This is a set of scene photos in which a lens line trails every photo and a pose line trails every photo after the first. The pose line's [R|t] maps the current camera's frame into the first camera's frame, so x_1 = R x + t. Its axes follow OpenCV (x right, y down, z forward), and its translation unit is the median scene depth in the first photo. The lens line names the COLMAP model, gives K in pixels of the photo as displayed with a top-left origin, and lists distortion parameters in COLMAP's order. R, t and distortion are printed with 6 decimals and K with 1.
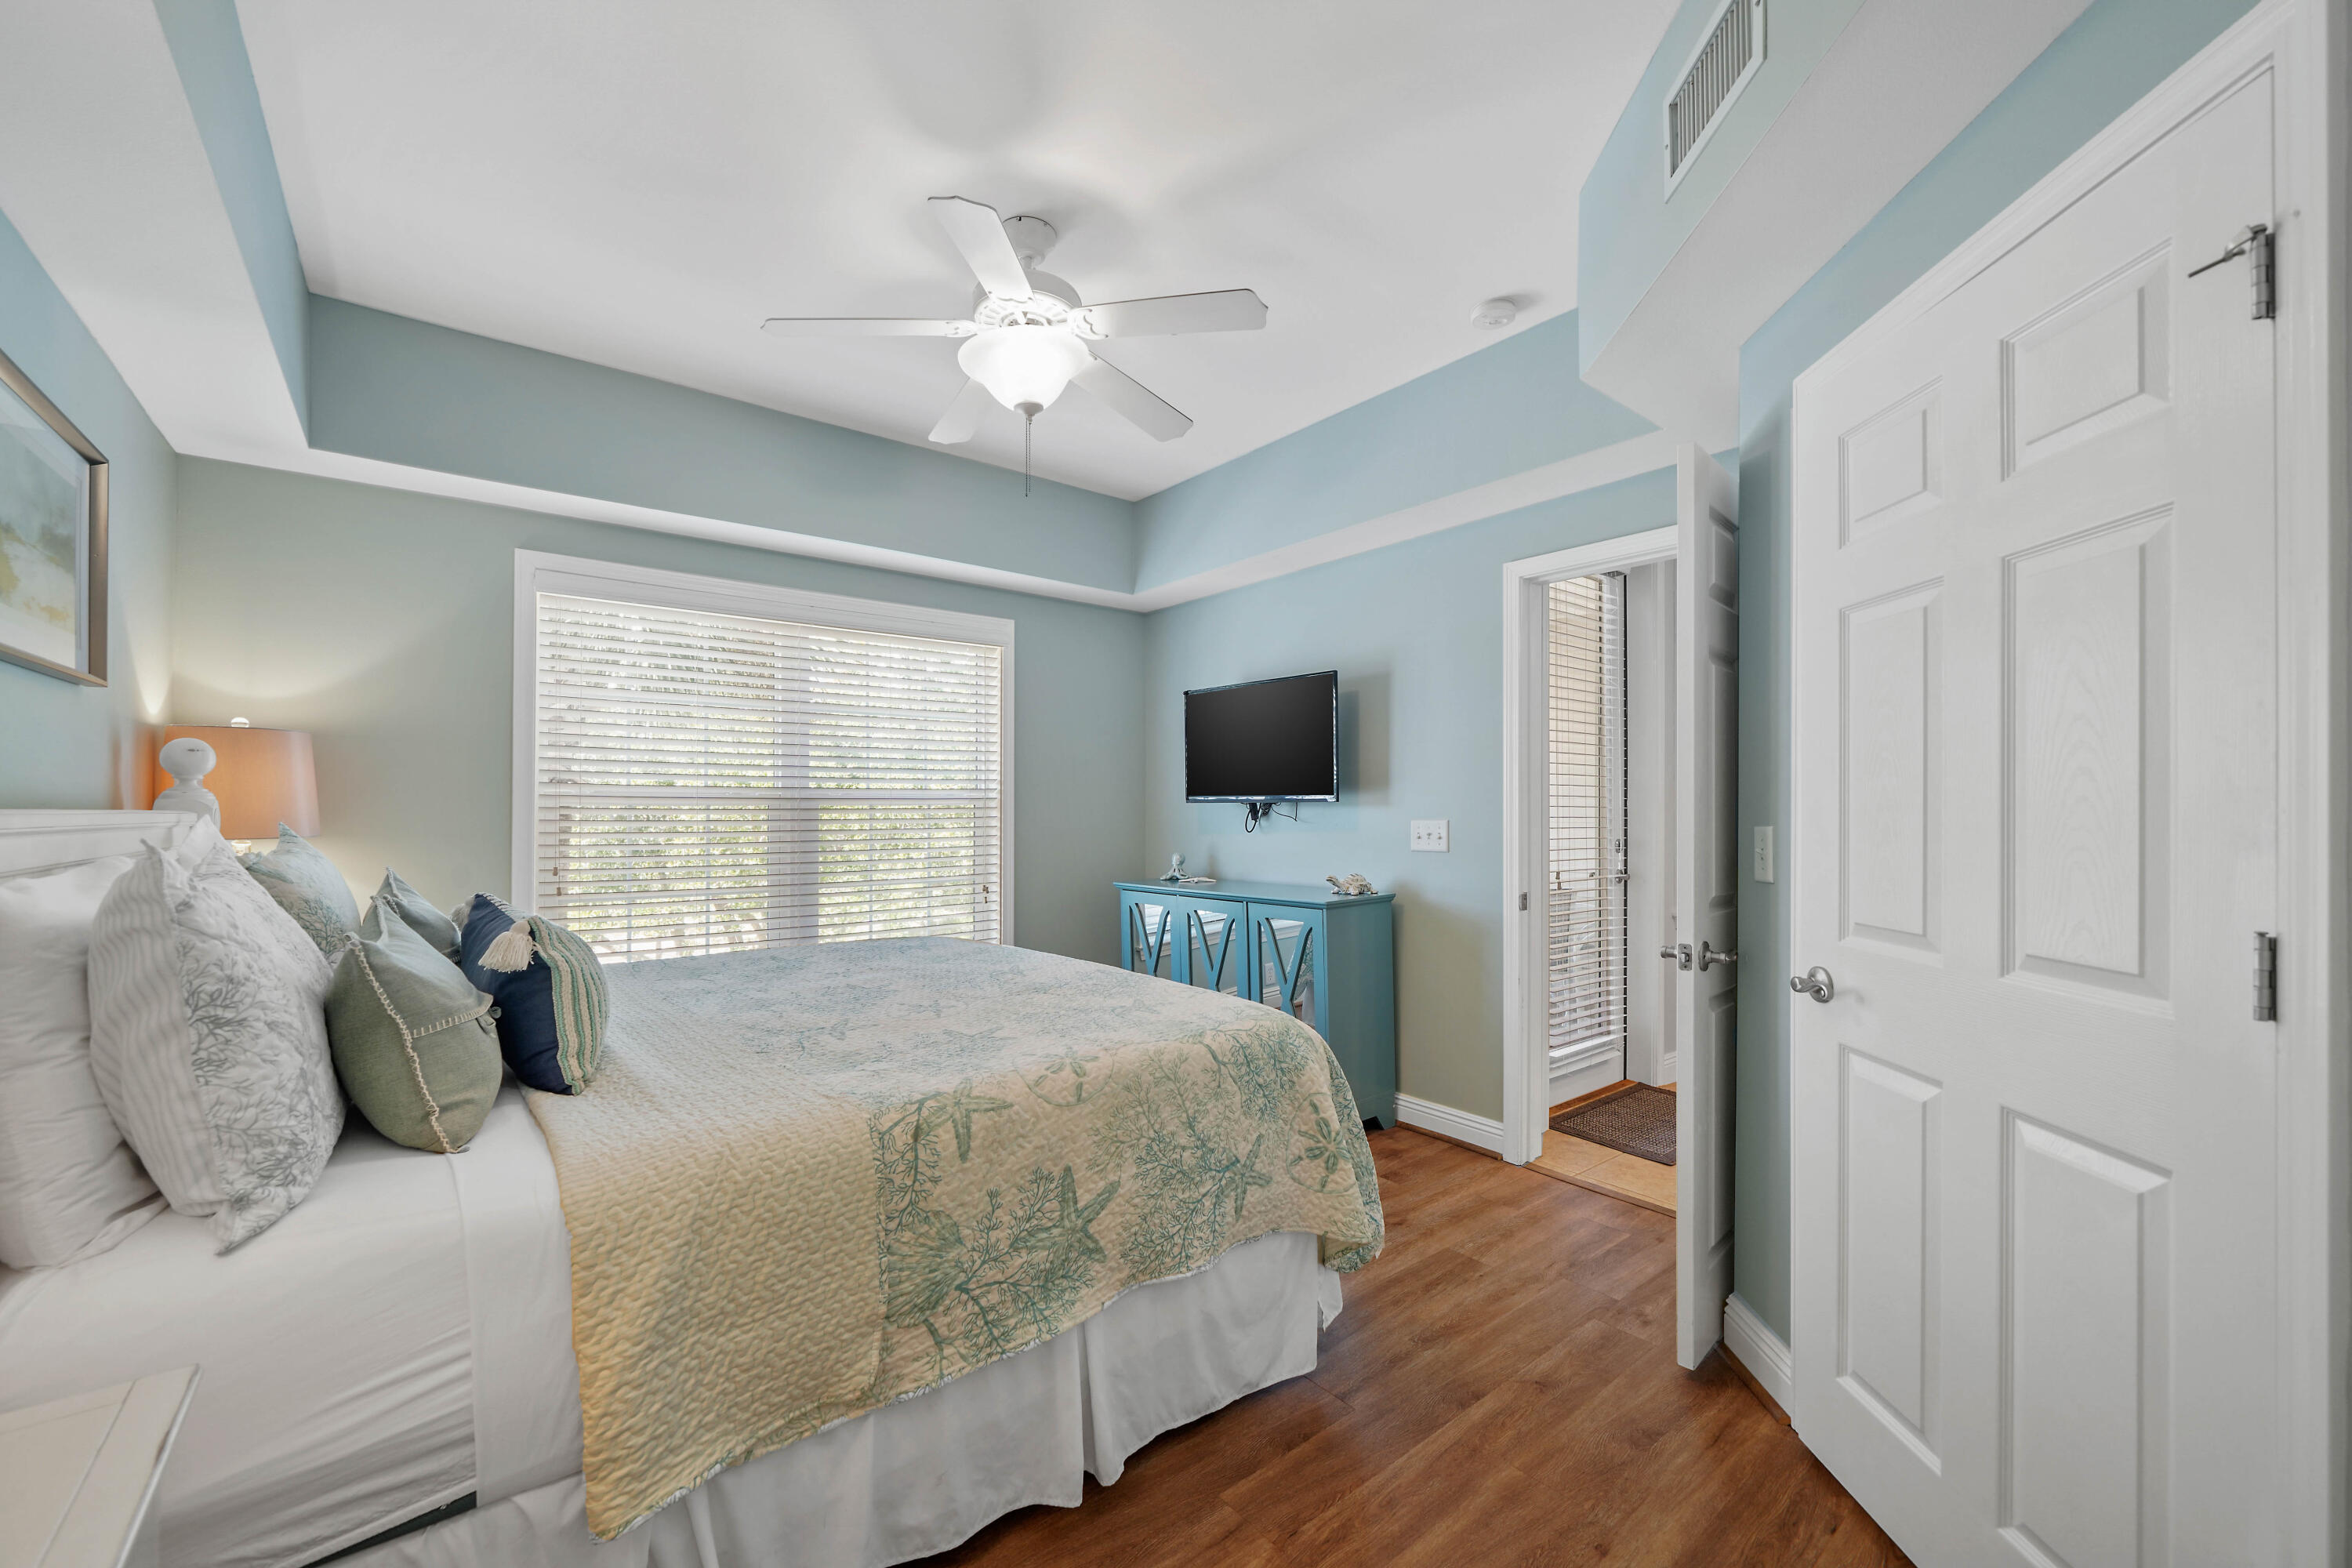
lens RADIAL K [[916.0, 0, 1176.0], [0, 916.0, 784.0], [0, 0, 1]] dist [-0.000437, 0.000085]
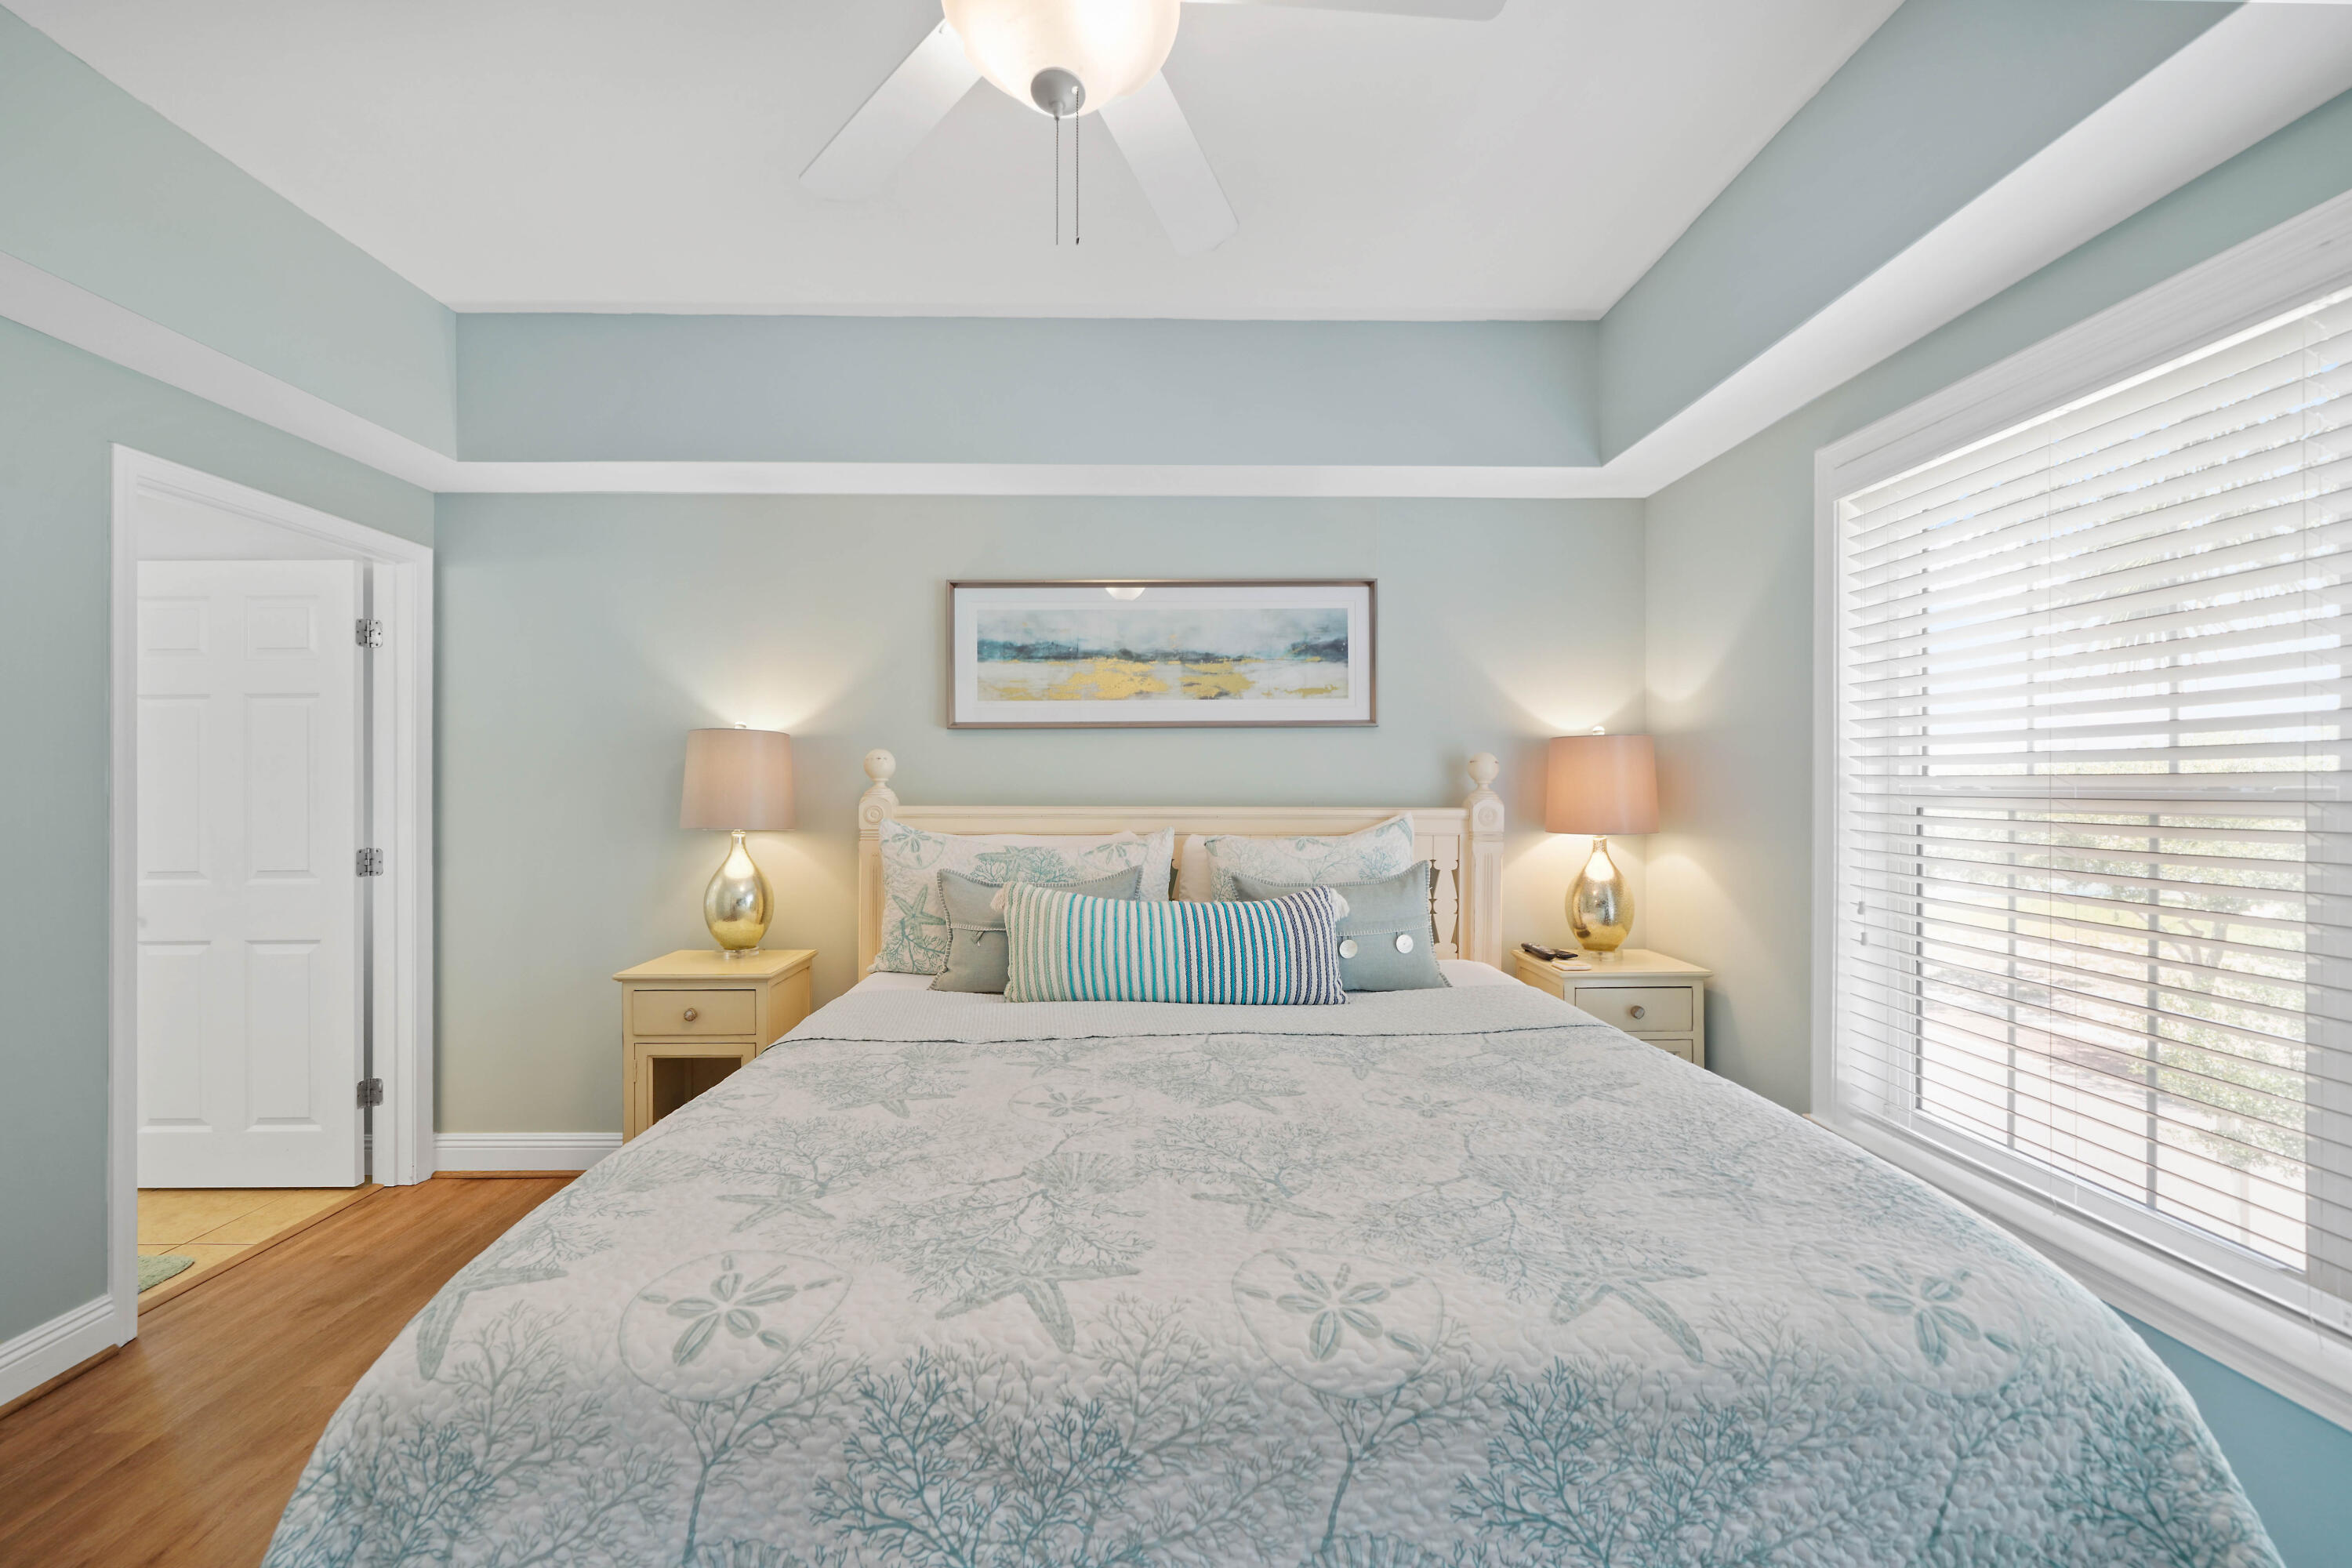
lens RADIAL K [[940.4, 0, 1176.0], [0, 940.4, 784.0], [0, 0, 1]] dist [0.016897, 0.000025]
pose [[-0.613622, 0.007779, -0.789561, 0.319476], [0.026331, 0.999597, -0.010615, 0.000914], [0.789161, -0.027304, -0.613580, 1.832389]]
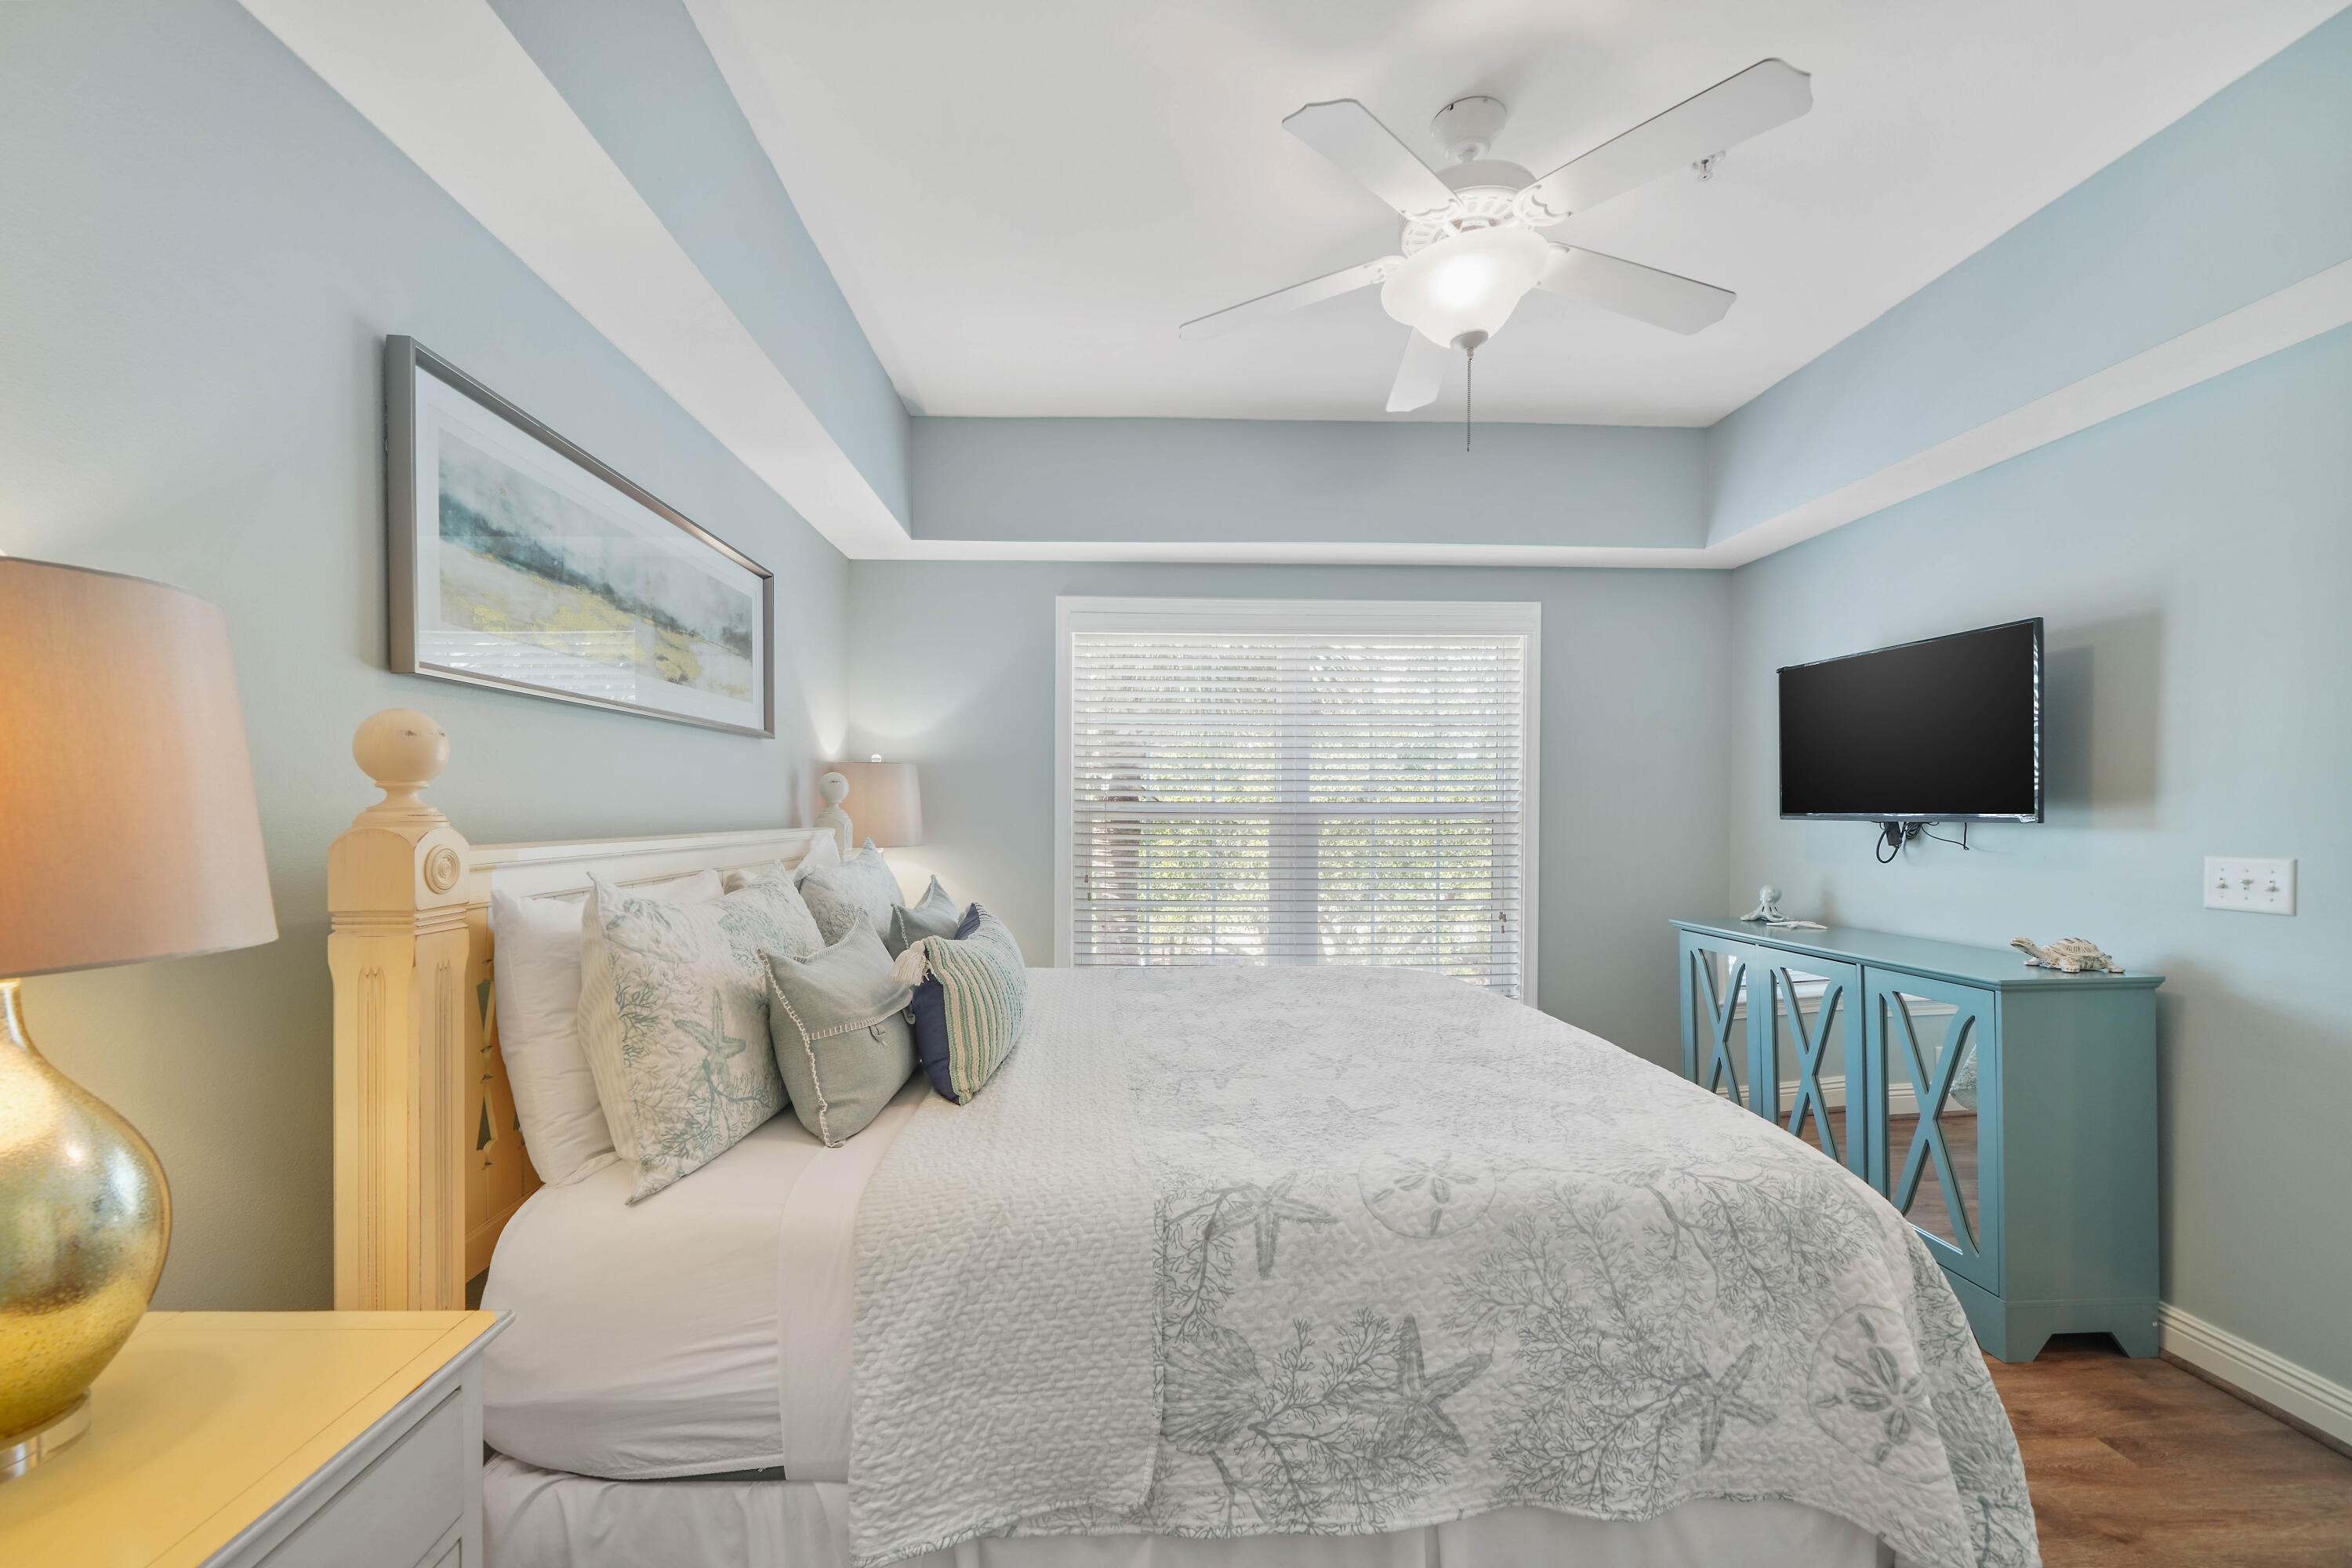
lens RADIAL K [[940.9, 0, 1169.9], [0, 940.9, 808.0], [0, 0, 1]] dist [-0.001748, -0.000074]
pose [[0.800455, 0.002892, -0.599386, 0.174516], [0.012082, 0.999707, 0.020958, -0.025731], [0.599271, -0.024018, 0.800186, 0.234262]]
